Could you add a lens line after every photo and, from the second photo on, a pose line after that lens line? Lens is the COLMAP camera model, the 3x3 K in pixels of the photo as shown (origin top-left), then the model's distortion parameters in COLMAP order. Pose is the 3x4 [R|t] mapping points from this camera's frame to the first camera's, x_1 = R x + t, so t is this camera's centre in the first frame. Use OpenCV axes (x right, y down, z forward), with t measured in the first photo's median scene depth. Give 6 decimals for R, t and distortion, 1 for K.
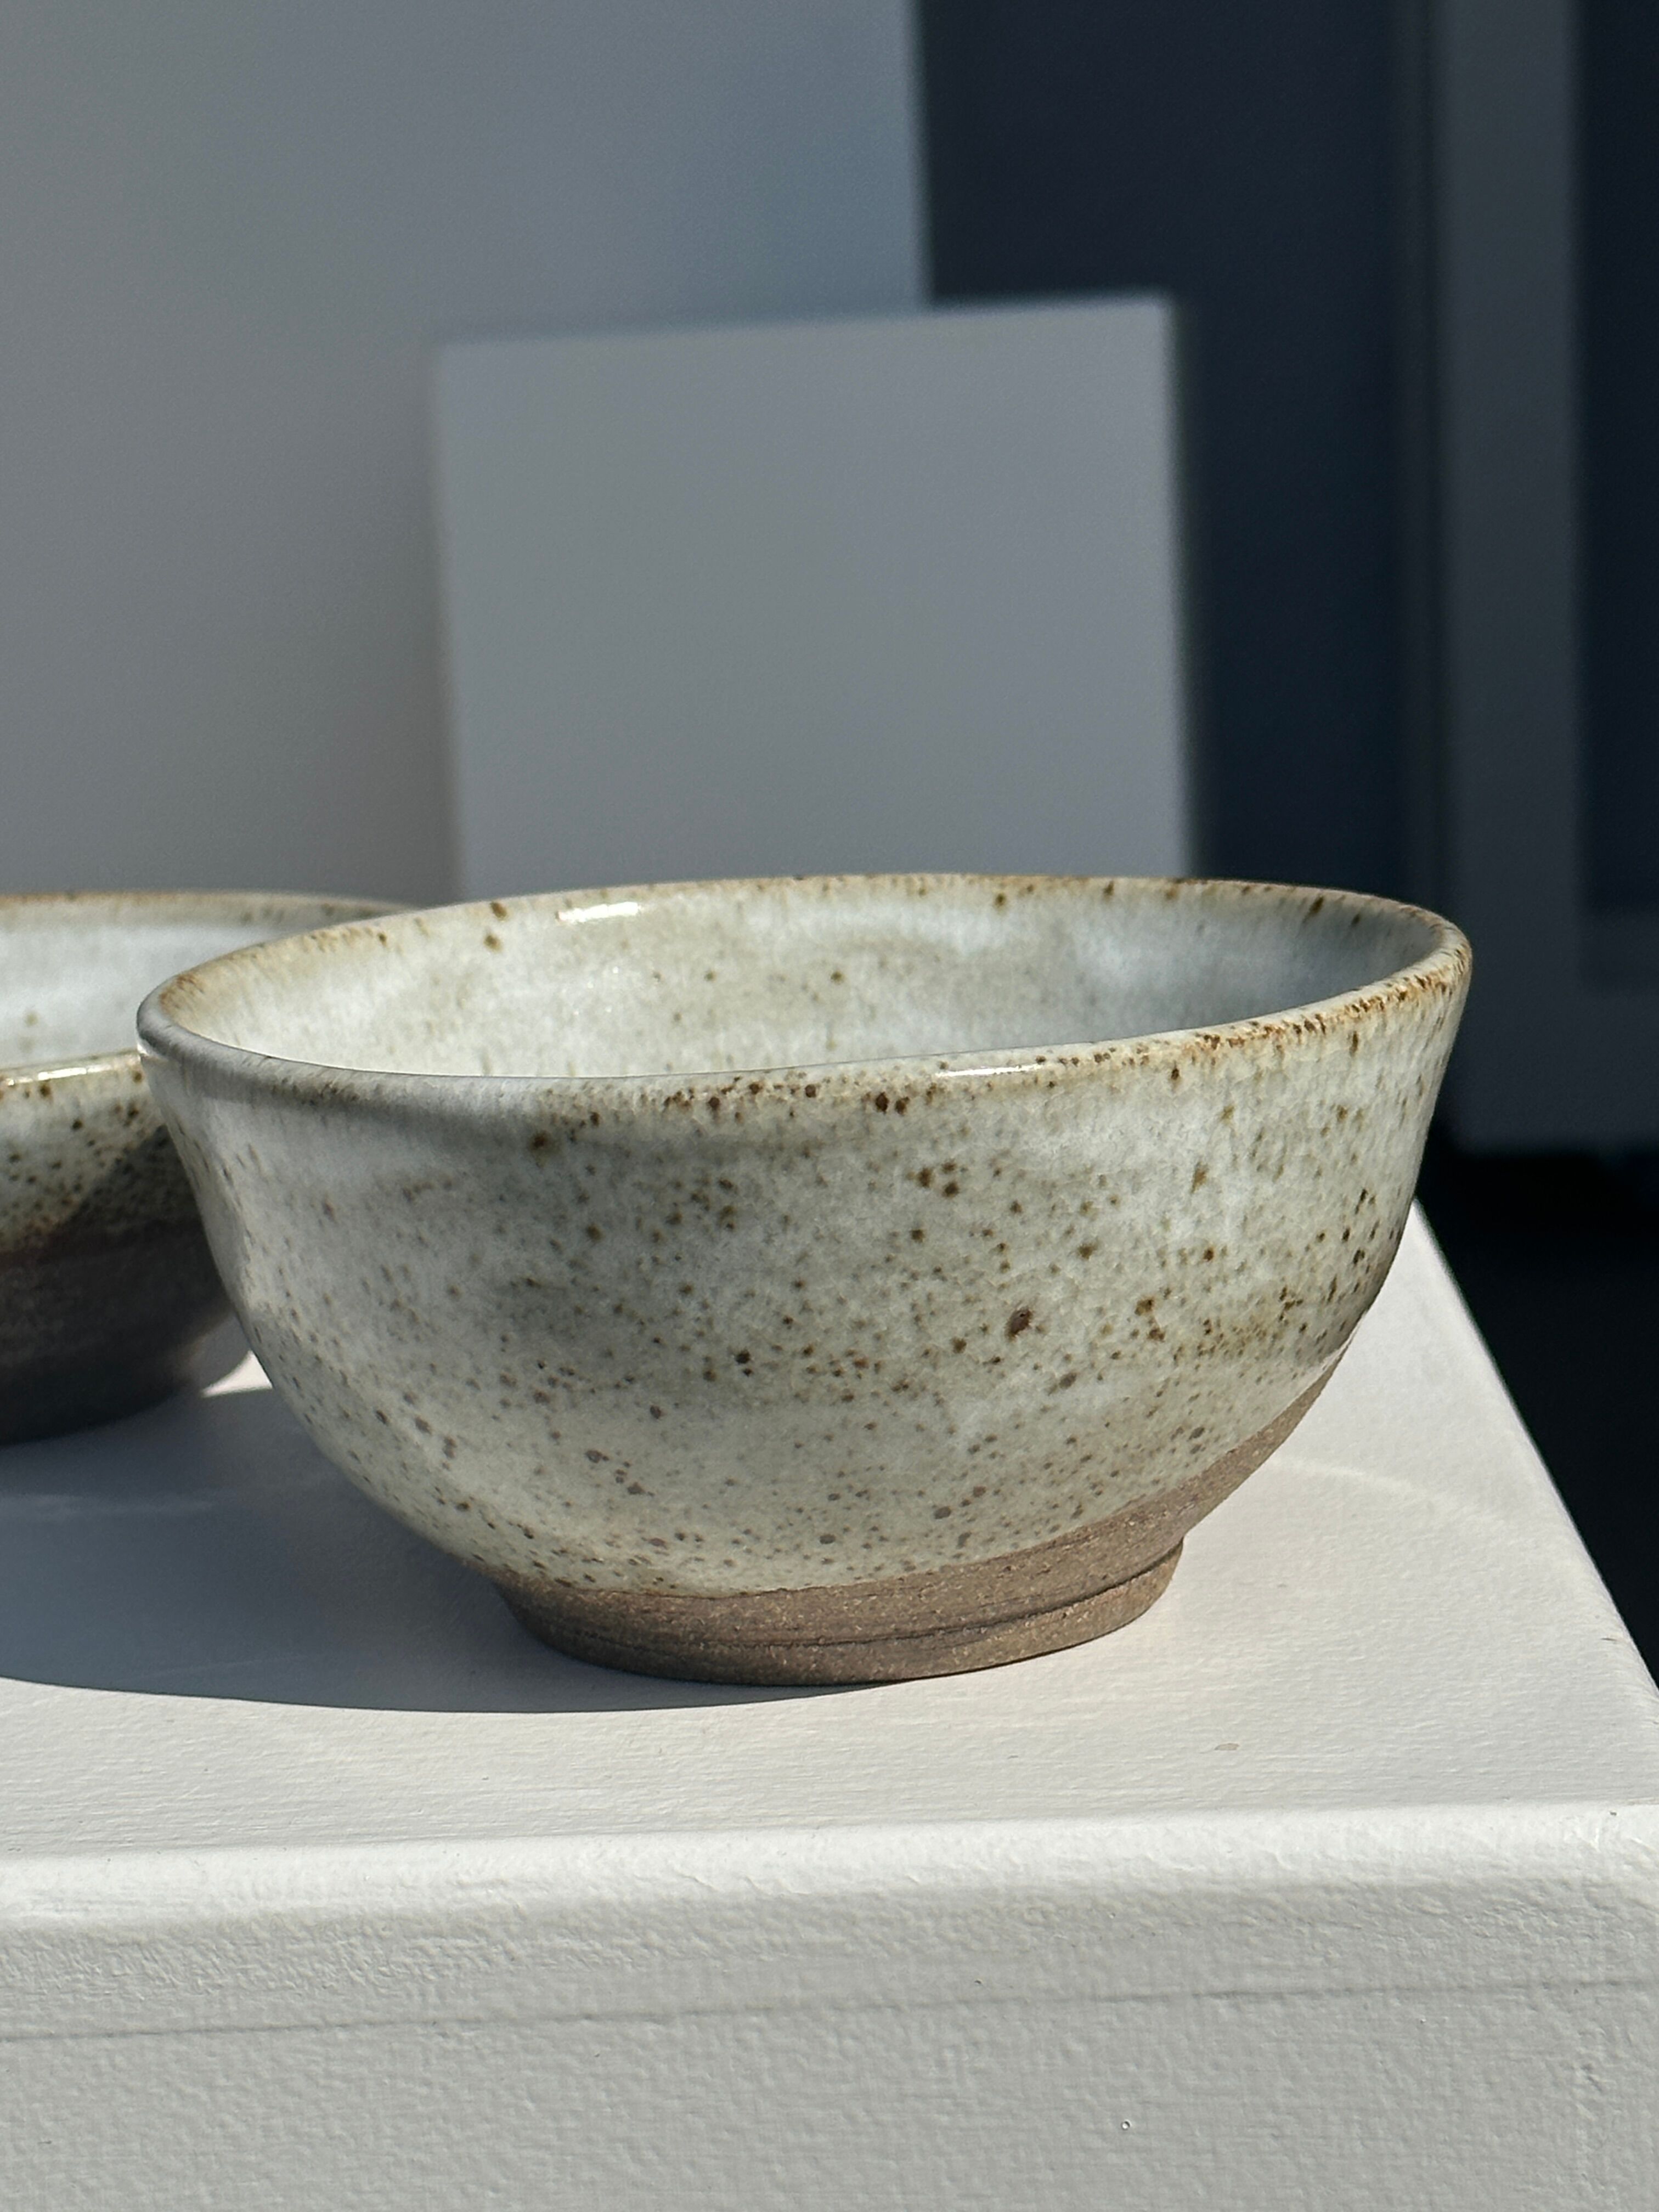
lens RADIAL K [[5017.4, 0, 794.9], [0, 5017.4, 1198.8], [0, 0, 1]] dist [0.140120, 0.000000]
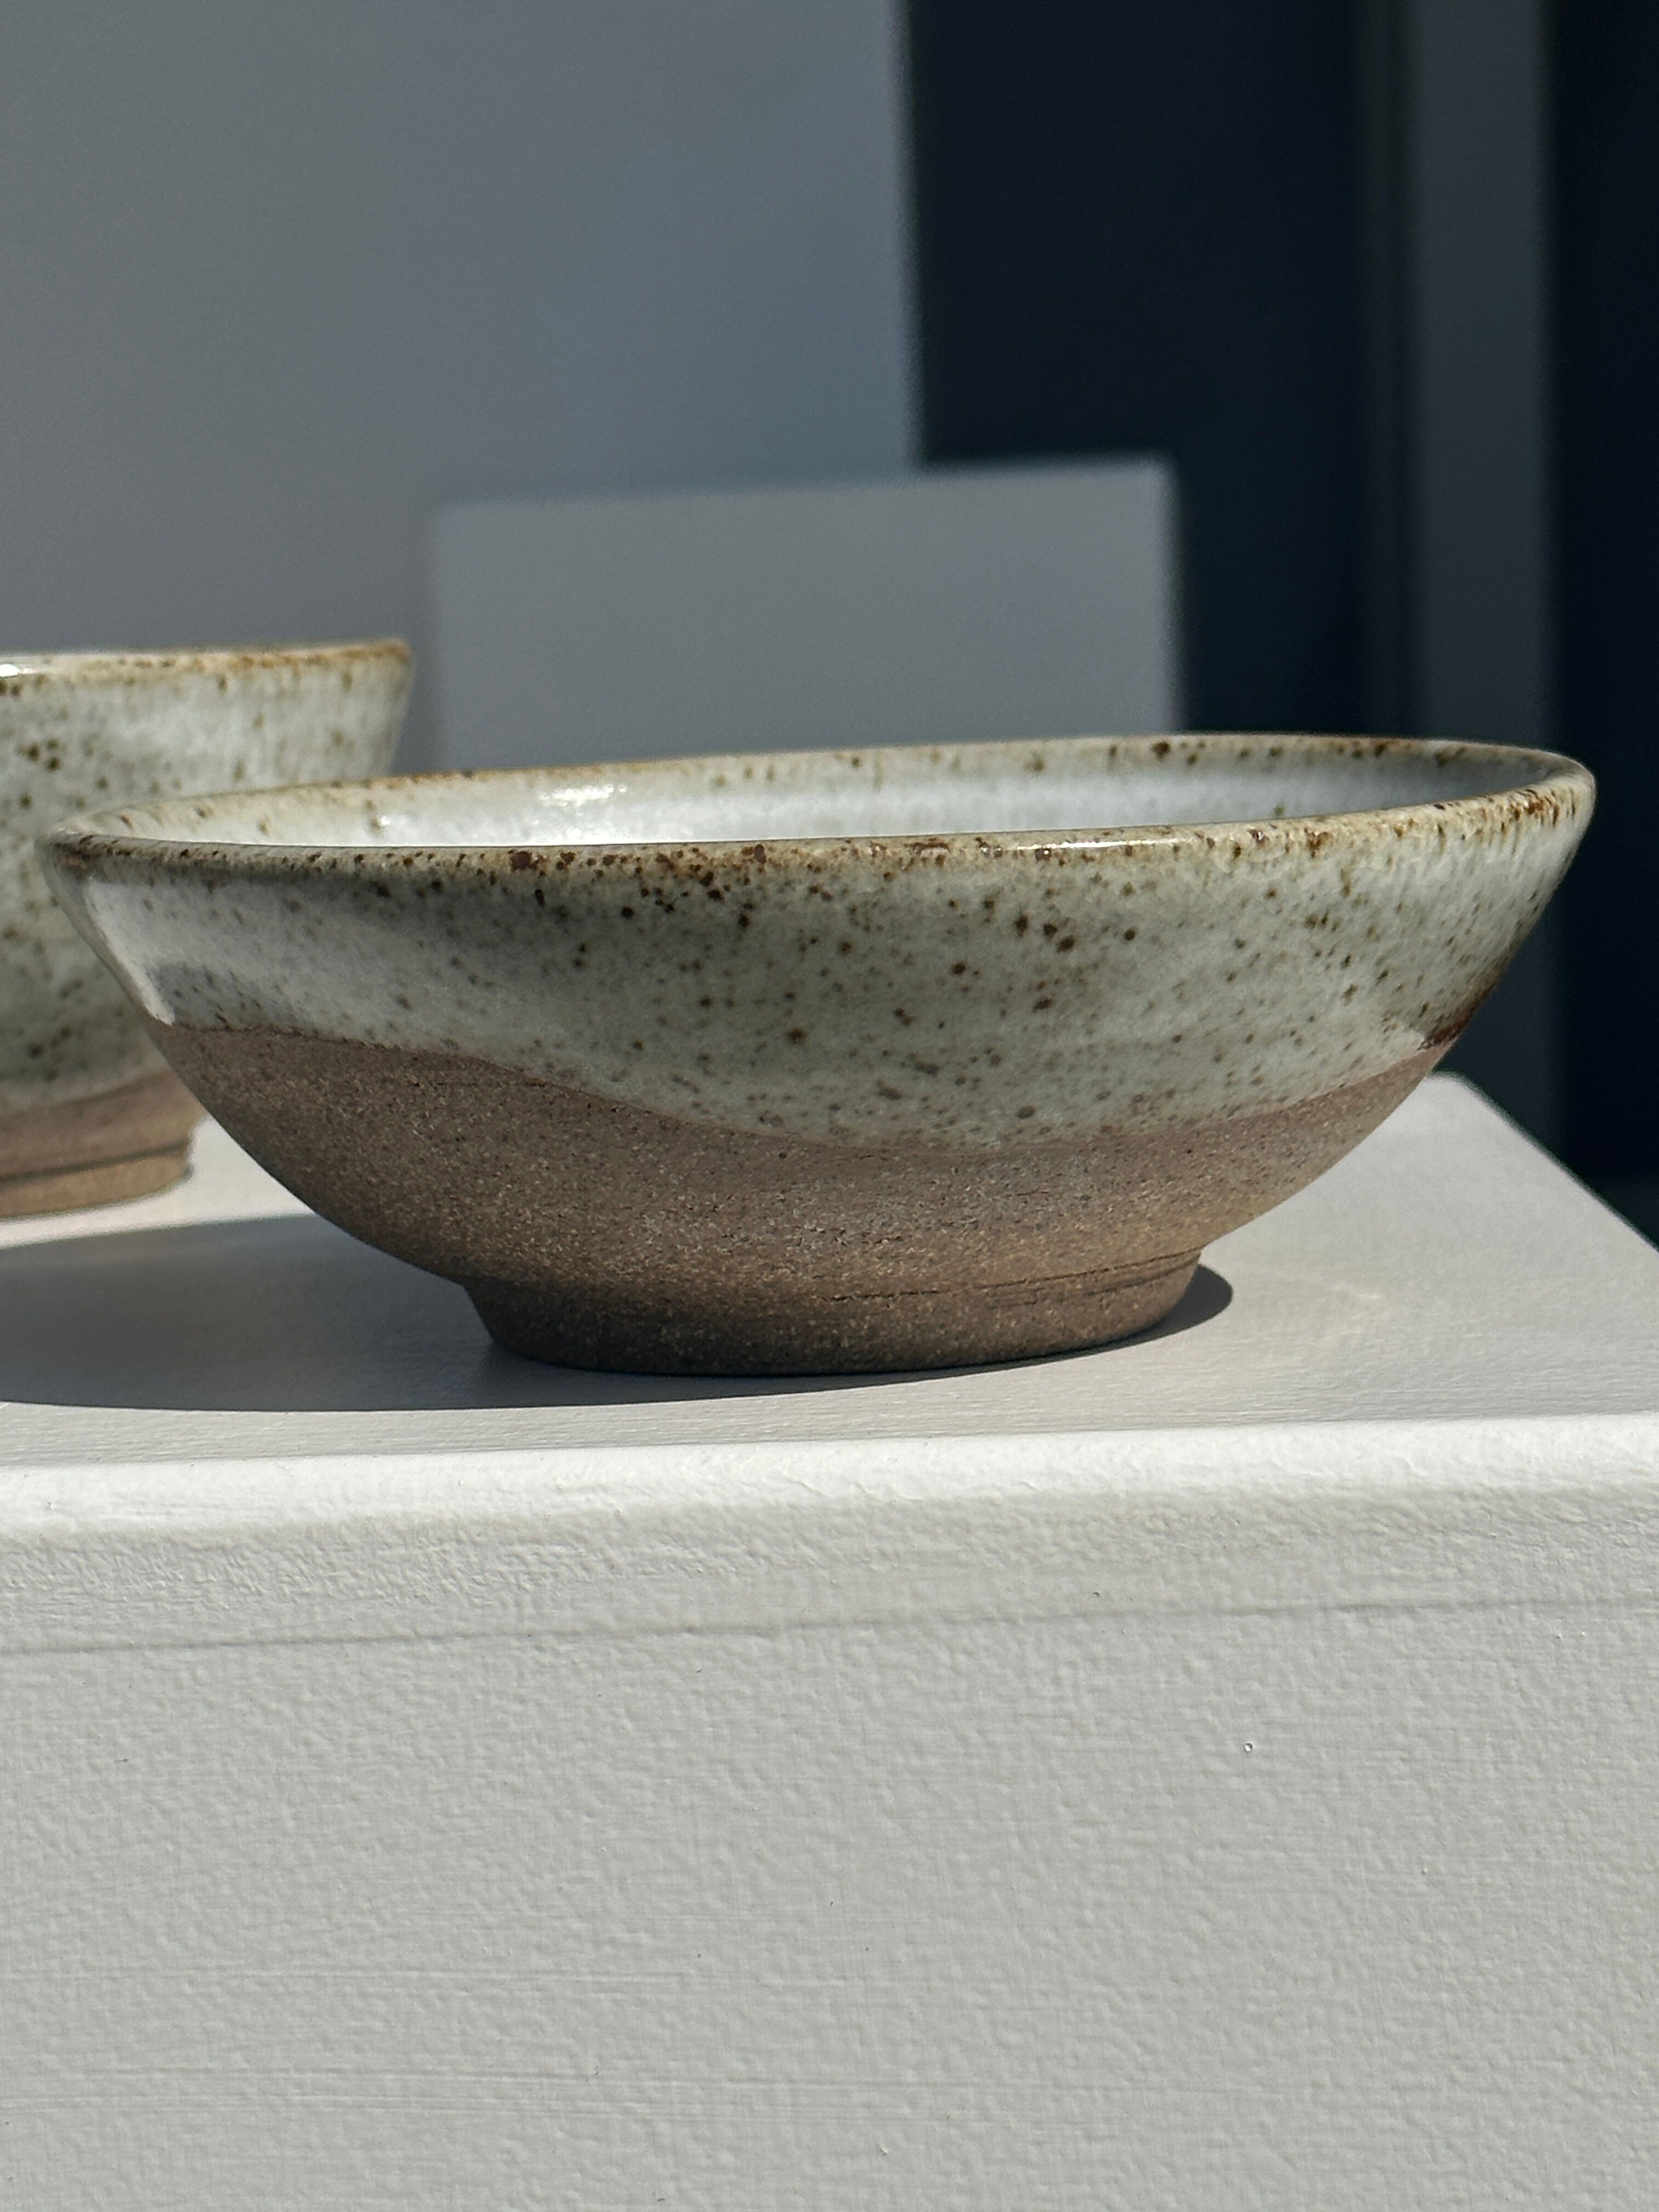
lens RADIAL K [[5017.4, 0, 799.3], [0, 5017.4, 1235.7], [0, 0, 1]] dist [0.140120, 0.000000]
pose [[0.999906, 0.007809, 0.011231, -0.031592], [-0.007085, 0.997981, -0.063113, 0.147822], [-0.011702, 0.063027, 0.997943, 0.039205]]
